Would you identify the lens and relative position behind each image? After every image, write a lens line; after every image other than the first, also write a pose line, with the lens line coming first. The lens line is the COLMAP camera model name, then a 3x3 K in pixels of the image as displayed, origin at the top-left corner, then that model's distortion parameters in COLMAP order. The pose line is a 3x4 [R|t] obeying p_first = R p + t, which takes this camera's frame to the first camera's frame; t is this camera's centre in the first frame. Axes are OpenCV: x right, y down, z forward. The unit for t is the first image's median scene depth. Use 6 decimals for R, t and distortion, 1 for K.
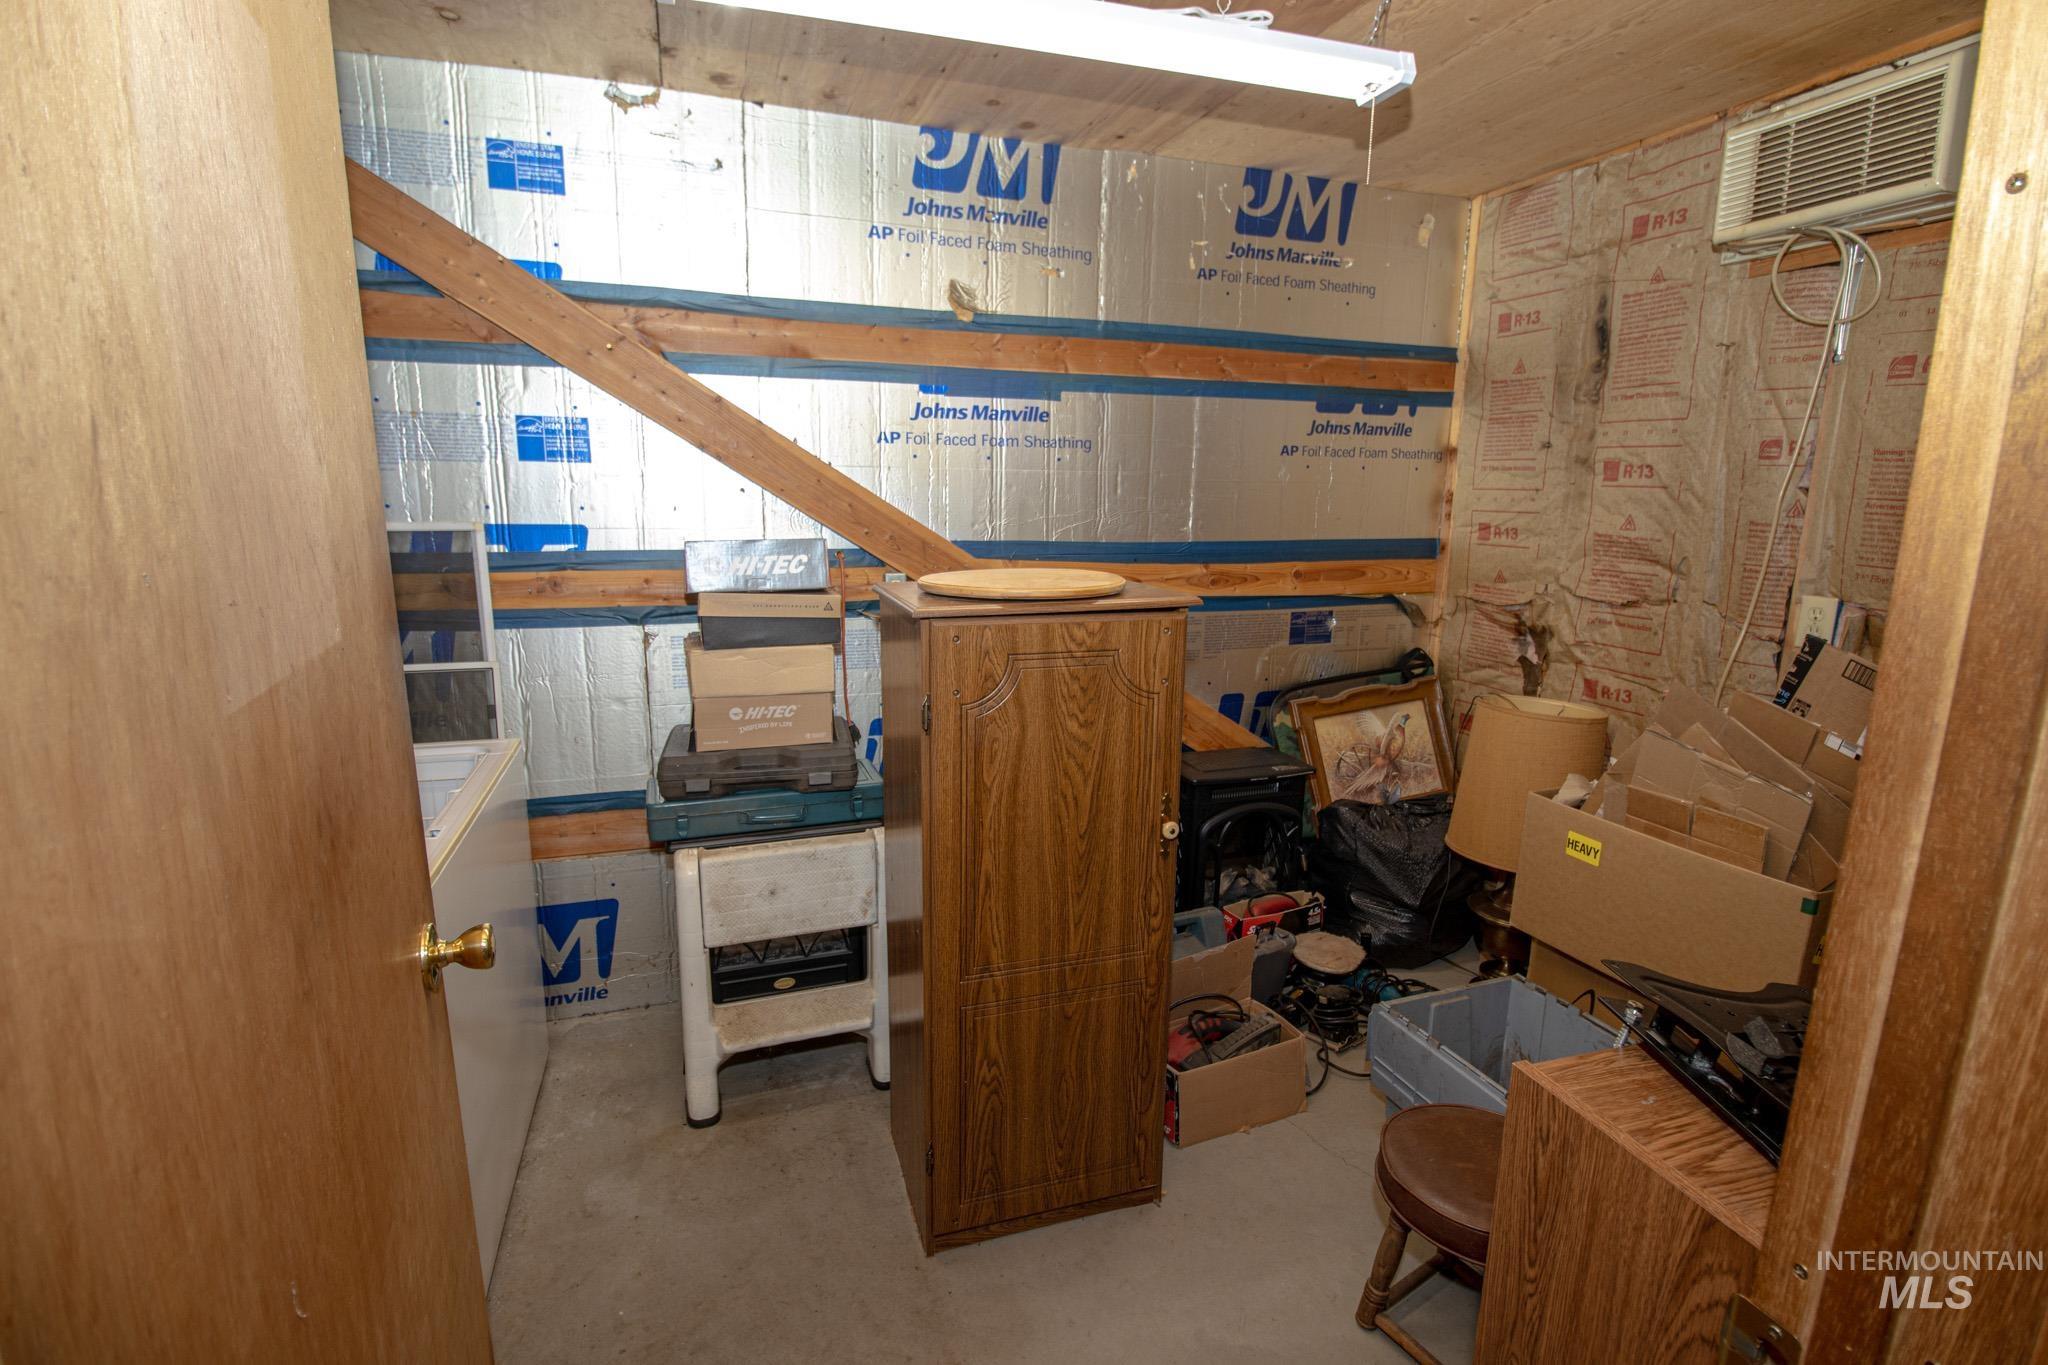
lens RADIAL K [[947.6, 0, 1027.5], [0, 947.6, 678.9], [0, 0, 1]] dist [-0.002716, -0.011813]
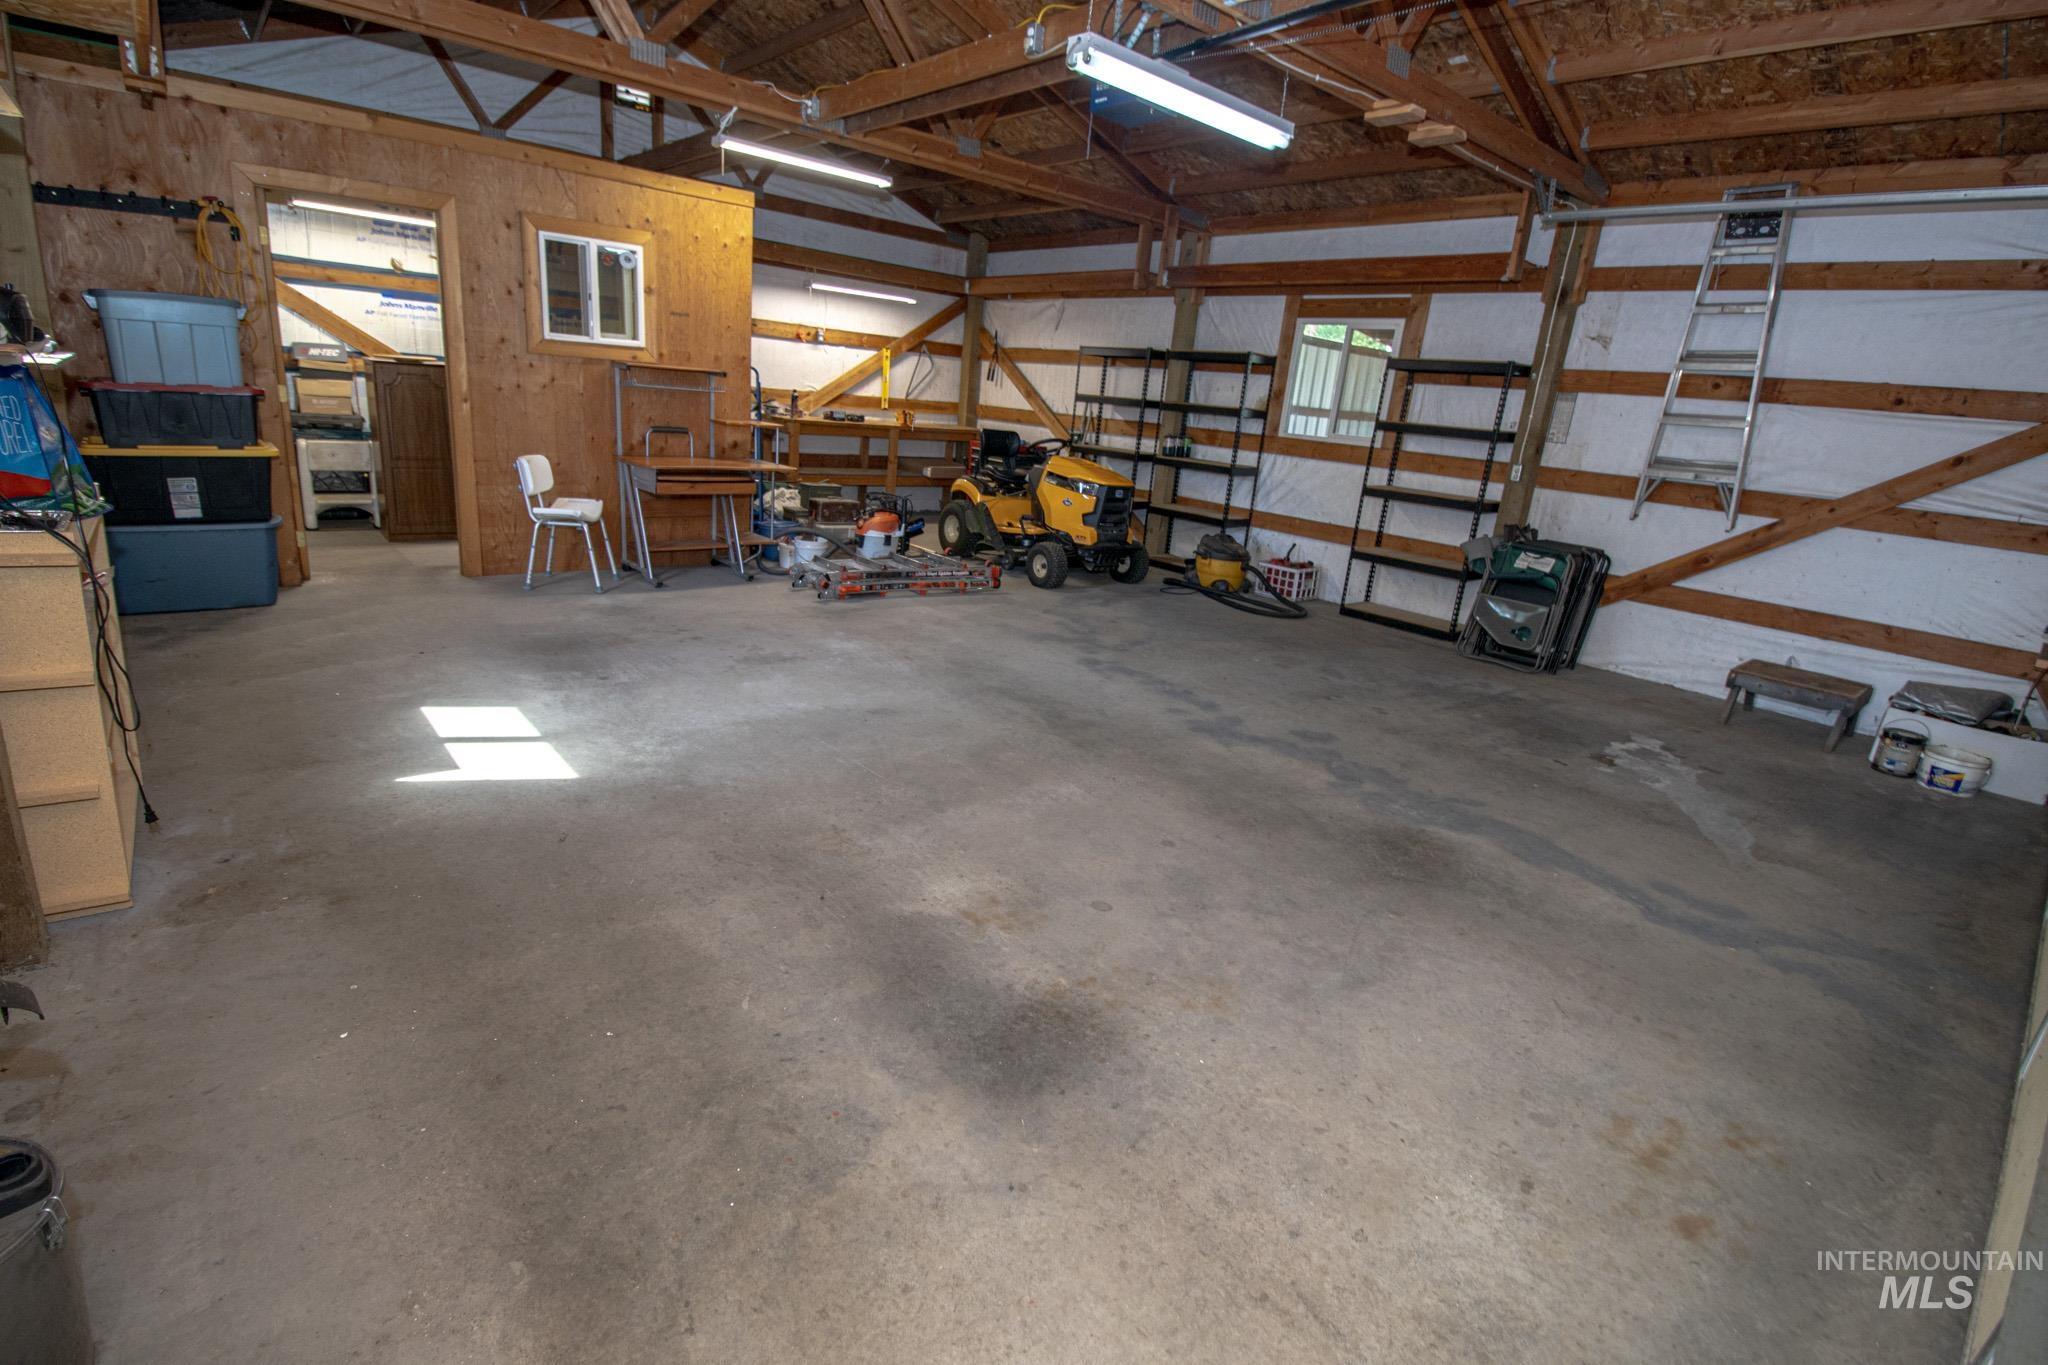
lens RADIAL K [[947.6, 0, 1022.0], [0, 947.6, 685.8], [0, 0, 1]] dist [-0.002716, -0.011813]
pose [[0.928865, -0.037838, 0.368481, 0.645864], [-0.003673, 0.993780, 0.111305, 0.588875], [-0.370400, -0.104741, 0.922948, -2.691244]]
